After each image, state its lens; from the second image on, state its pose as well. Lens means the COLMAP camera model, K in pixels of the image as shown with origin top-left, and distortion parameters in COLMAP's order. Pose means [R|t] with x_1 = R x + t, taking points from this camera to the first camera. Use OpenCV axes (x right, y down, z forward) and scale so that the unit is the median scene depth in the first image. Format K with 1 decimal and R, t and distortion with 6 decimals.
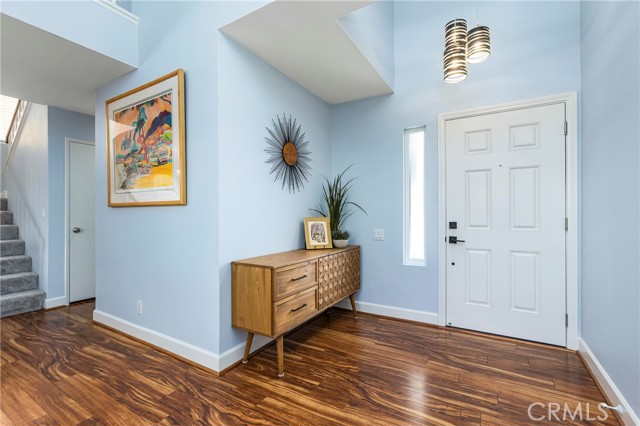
lens RADIAL K [[290.4, 0, 320.7], [0, 290.4, 211.4], [0, 0, 1]] dist [-0.021923, 0.005571]
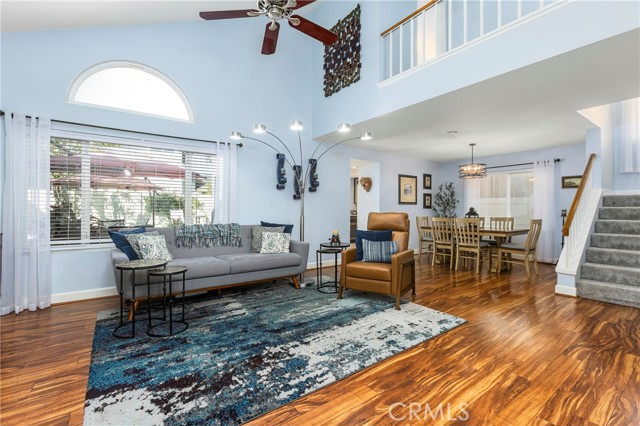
lens RADIAL K [[290.4, 0, 323.2], [0, 290.4, 205.9], [0, 0, 1]] dist [-0.021923, 0.005571]
pose [[-0.380330, -0.009078, -0.924806, 0.395902], [0.000862, 0.999948, -0.010170, 0.005931], [0.924850, -0.004665, -0.380303, 0.419972]]
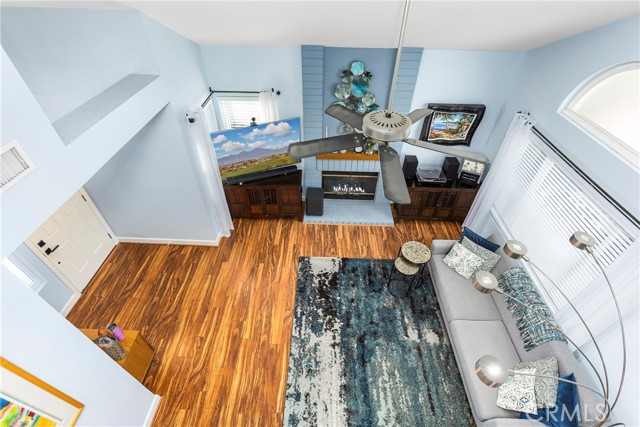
lens RADIAL K [[290.4, 0, 317.4], [0, 290.4, 211.0], [0, 0, 1]] dist [-0.021923, 0.005571]
pose [[-0.483209, -0.585010, 0.651362, -0.957392], [-0.009882, 0.747582, 0.664096, -1.007590], [-0.875449, 0.314460, -0.367020, 0.396839]]
